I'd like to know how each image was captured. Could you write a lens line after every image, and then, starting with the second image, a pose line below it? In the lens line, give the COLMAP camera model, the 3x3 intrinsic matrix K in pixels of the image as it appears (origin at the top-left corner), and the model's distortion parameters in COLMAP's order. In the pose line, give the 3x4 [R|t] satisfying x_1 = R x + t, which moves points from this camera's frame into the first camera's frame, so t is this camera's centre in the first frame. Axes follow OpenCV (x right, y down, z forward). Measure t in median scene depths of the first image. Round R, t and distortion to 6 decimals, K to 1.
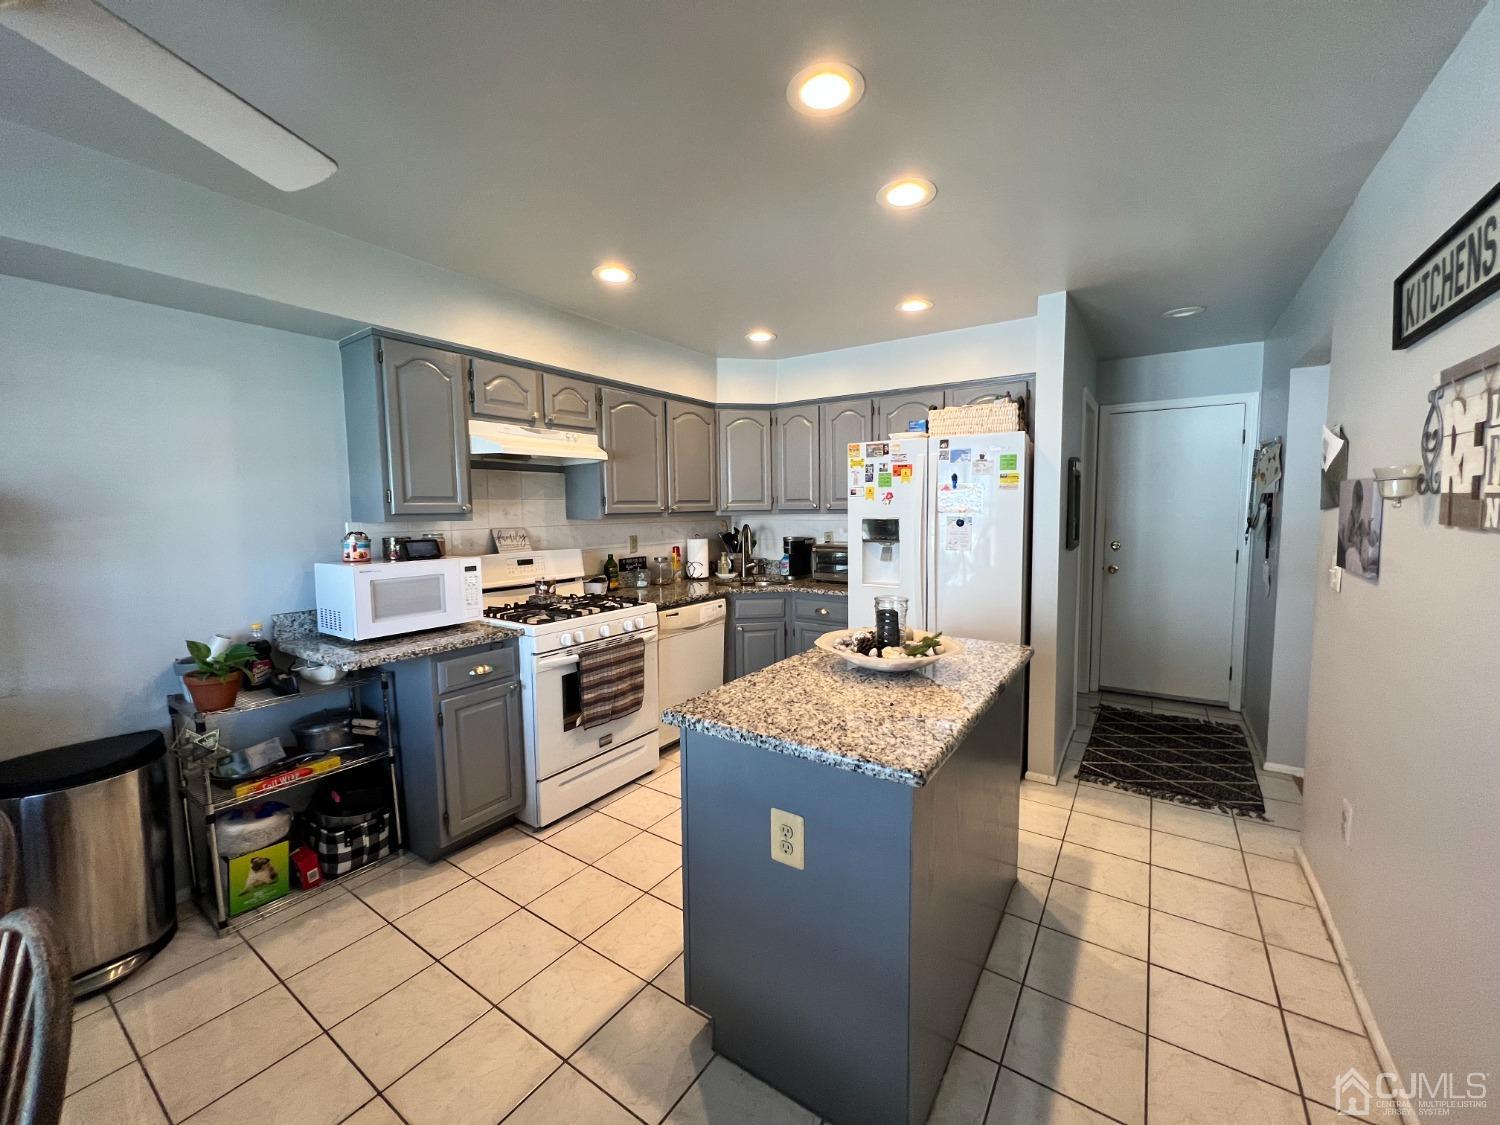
lens RADIAL K [[596.8, 0, 749.5], [0, 596.8, 557.8], [0, 0, 1]] dist [-0.000697, 0.000652]
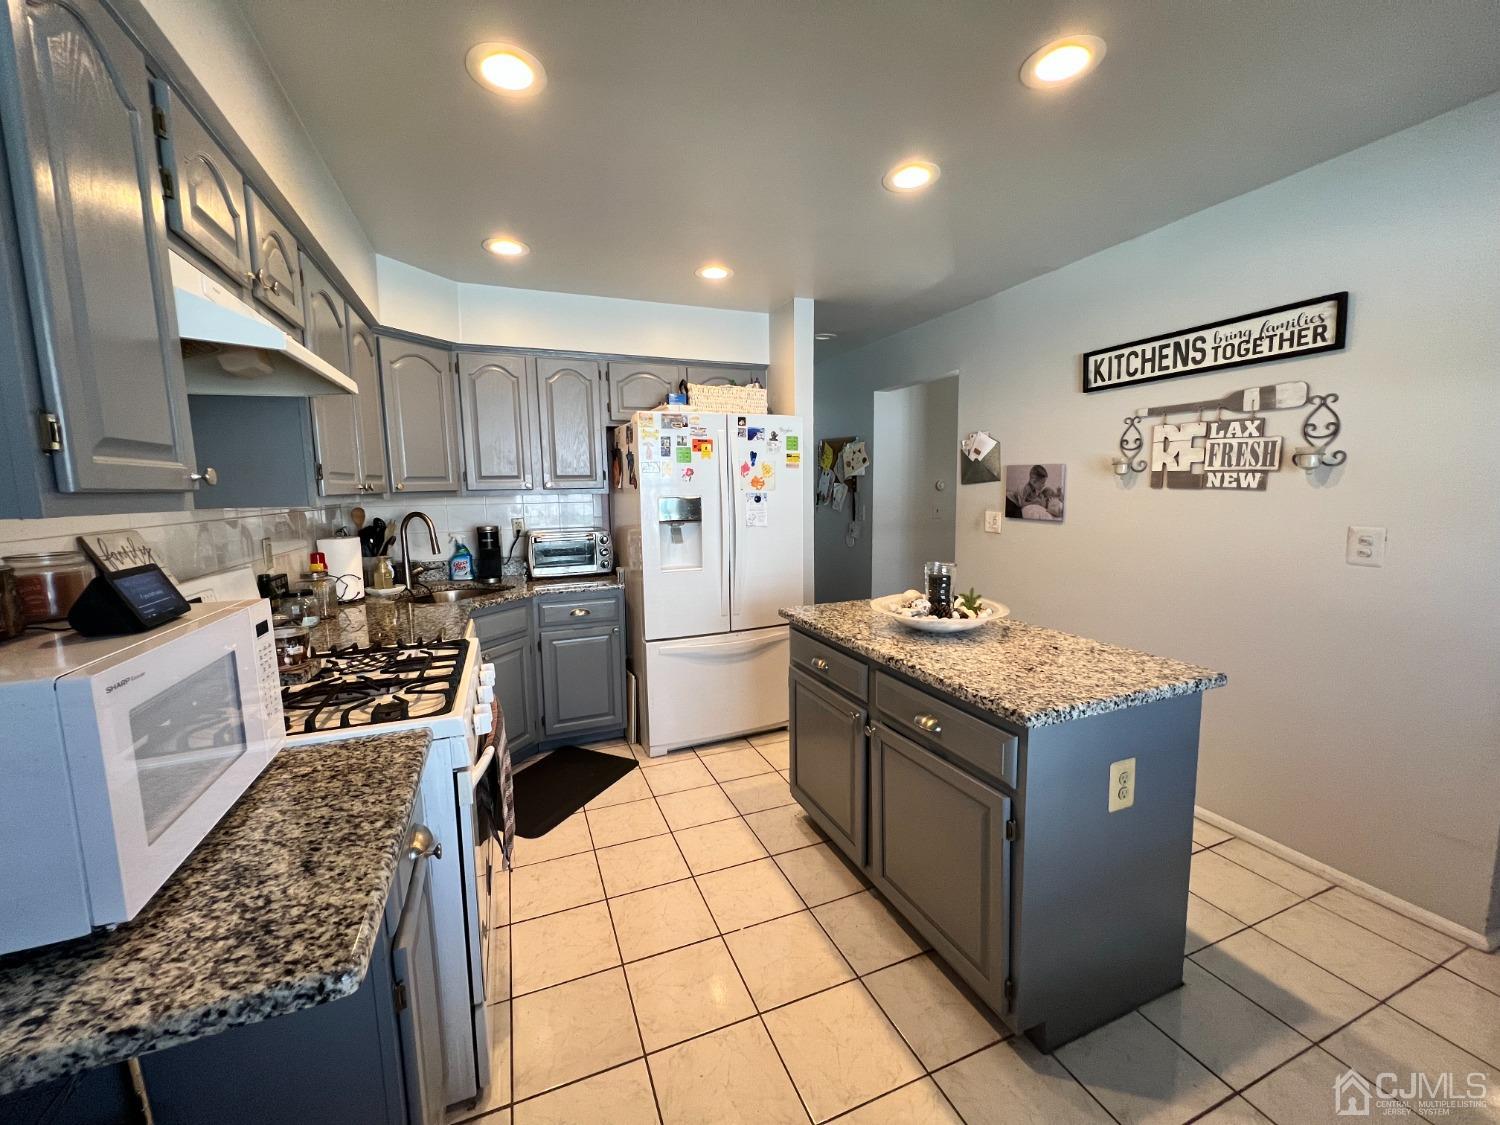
lens RADIAL K [[596.8, 0, 747.5], [0, 596.8, 560.8], [0, 0, 1]] dist [-0.000697, 0.000652]
pose [[0.558918, -0.100810, 0.823072, -0.505156], [0.080511, 0.994490, 0.067133, -0.022313], [-0.825305, 0.028745, 0.563955, 0.416394]]
